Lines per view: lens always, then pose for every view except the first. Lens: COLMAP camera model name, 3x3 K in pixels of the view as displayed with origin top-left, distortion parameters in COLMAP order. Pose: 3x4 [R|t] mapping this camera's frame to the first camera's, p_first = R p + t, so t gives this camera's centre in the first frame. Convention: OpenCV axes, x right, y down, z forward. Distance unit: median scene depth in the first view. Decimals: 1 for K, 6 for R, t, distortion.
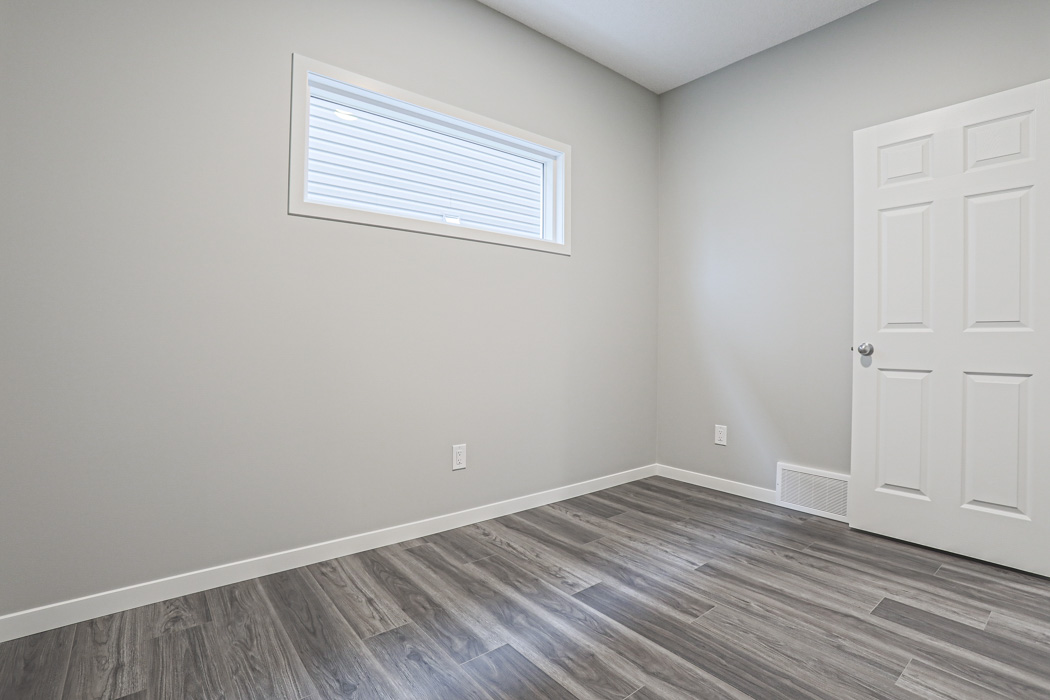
lens RADIAL K [[492.0, 0, 525.0], [0, 492.0, 350.0], [0, 0, 1]] dist [-0.065143, 0.027801]
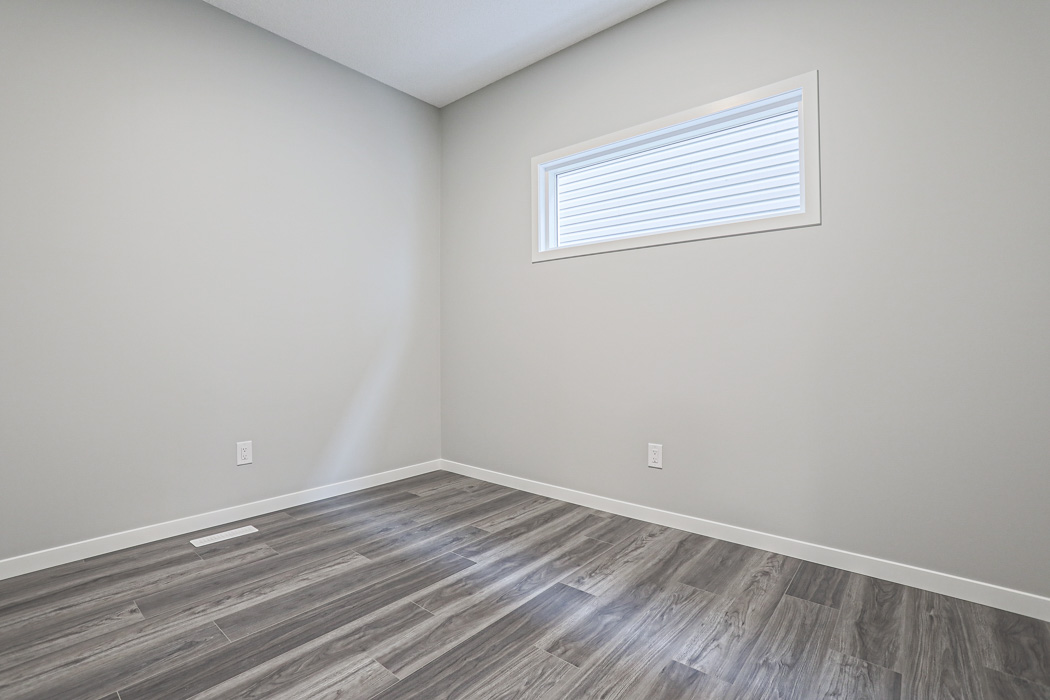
lens RADIAL K [[487.9, 0, 509.0], [0, 487.9, 342.4], [0, 0, 1]] dist [-0.050263, 0.024917]
pose [[0.165278, -0.016764, -0.986104, 0.991186], [-0.007761, 0.999802, -0.018298, 0.000537], [0.986216, 0.010677, 0.165116, 0.623640]]
